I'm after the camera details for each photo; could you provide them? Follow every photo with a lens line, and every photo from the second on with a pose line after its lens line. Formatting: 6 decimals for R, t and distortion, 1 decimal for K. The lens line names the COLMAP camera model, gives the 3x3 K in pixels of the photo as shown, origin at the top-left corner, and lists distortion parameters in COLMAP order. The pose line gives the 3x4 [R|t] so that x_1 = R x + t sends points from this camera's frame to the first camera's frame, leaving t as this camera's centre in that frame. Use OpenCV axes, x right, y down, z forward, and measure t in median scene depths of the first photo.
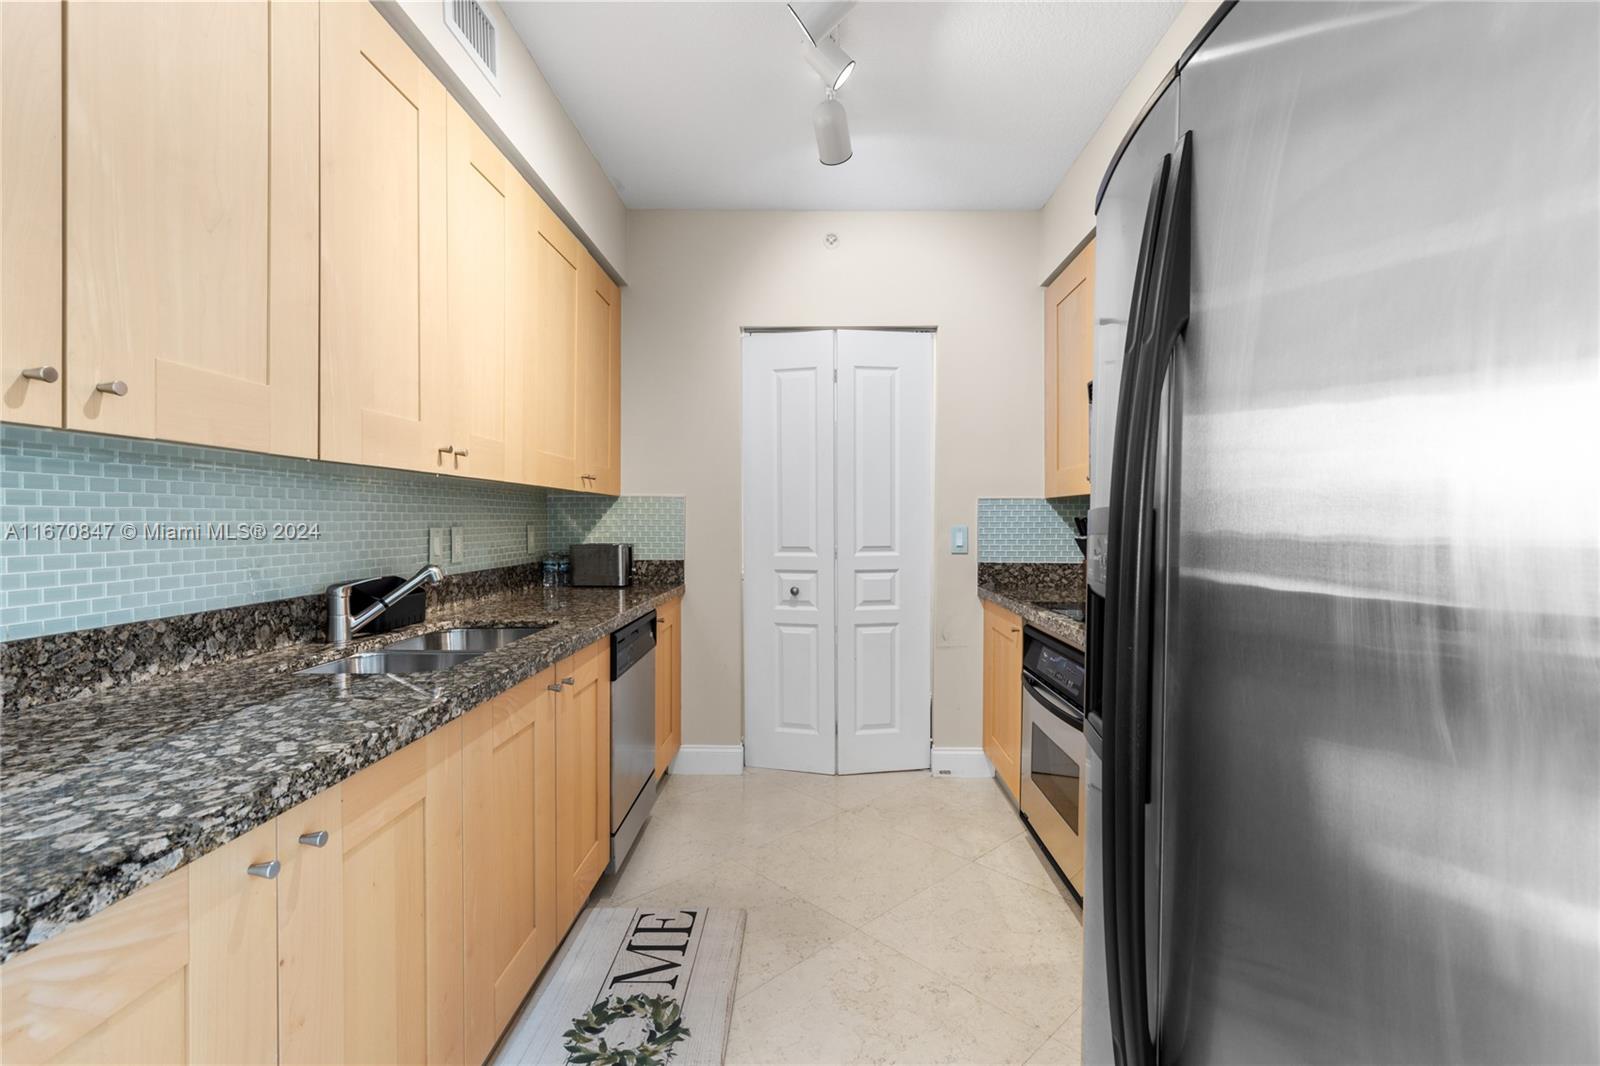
lens RADIAL K [[725.7, 0, 804.3], [0, 725.7, 522.3], [0, 0, 1]] dist [0.008461, -0.000661]
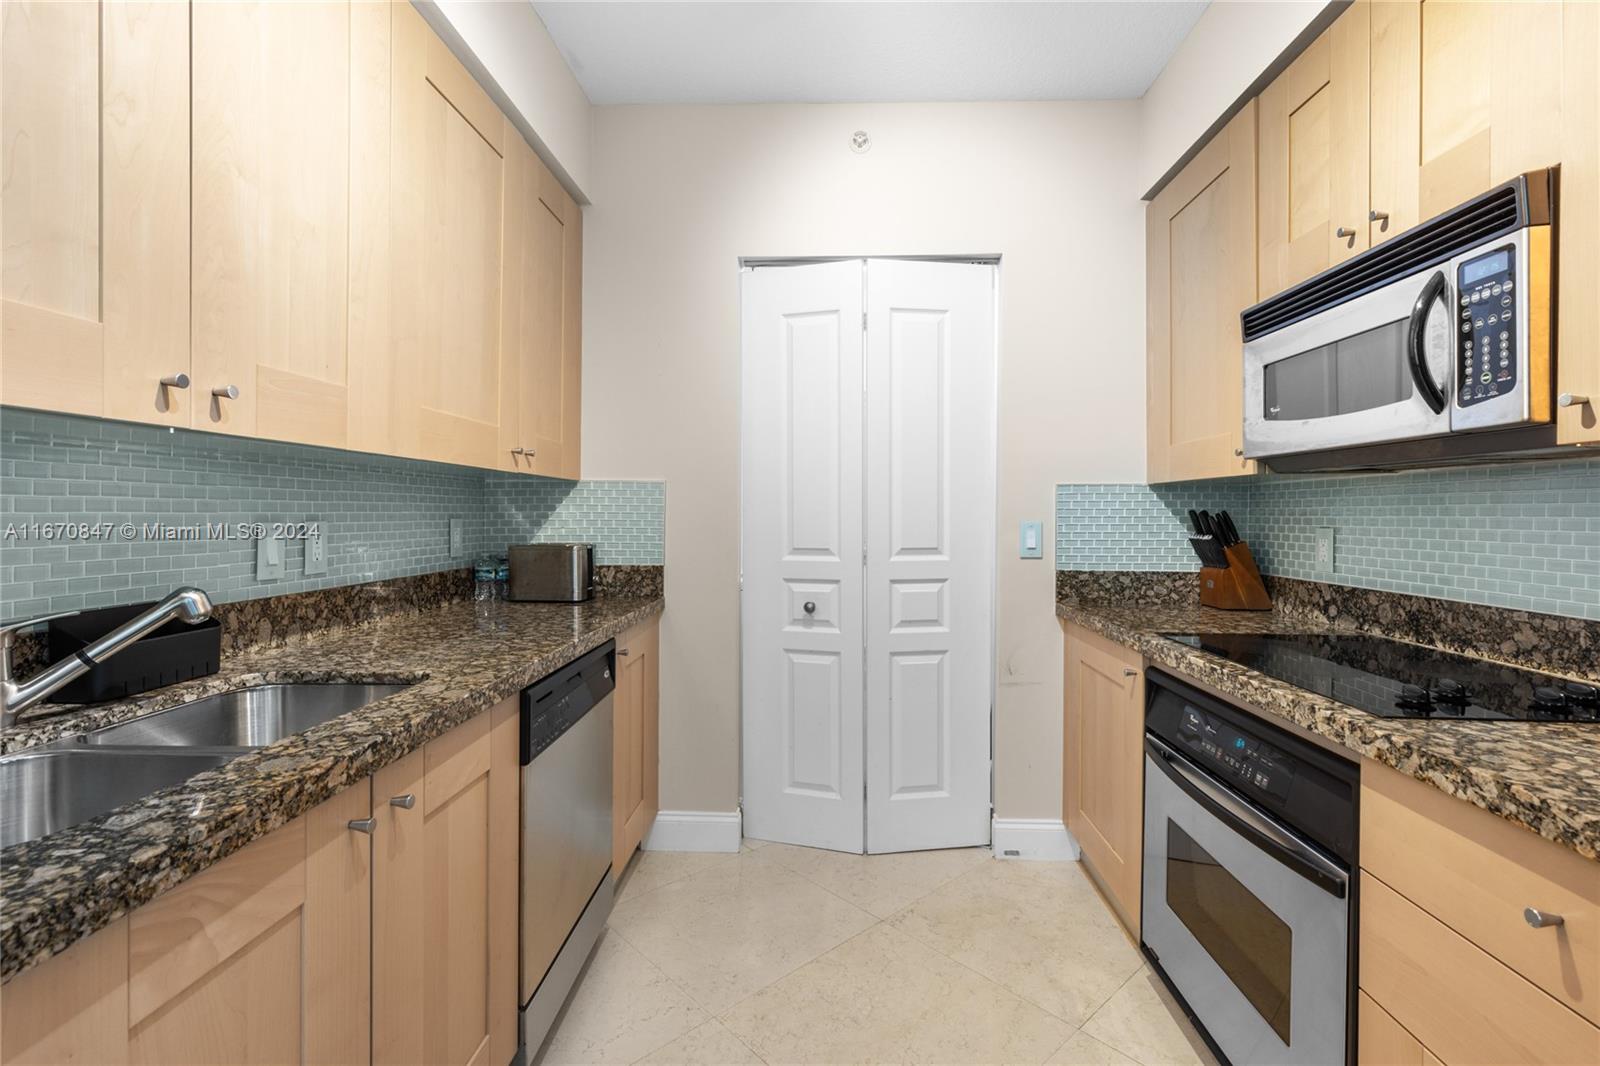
lens RADIAL K [[725.7, 0, 804.3], [0, 725.7, 522.3], [0, 0, 1]] dist [0.008461, -0.000661]
pose [[0.999804, 0.002289, -0.019678, -0.004475], [-0.002109, 0.999955, 0.009200, -0.000170], [0.019698, -0.009156, 0.999764, 0.255121]]
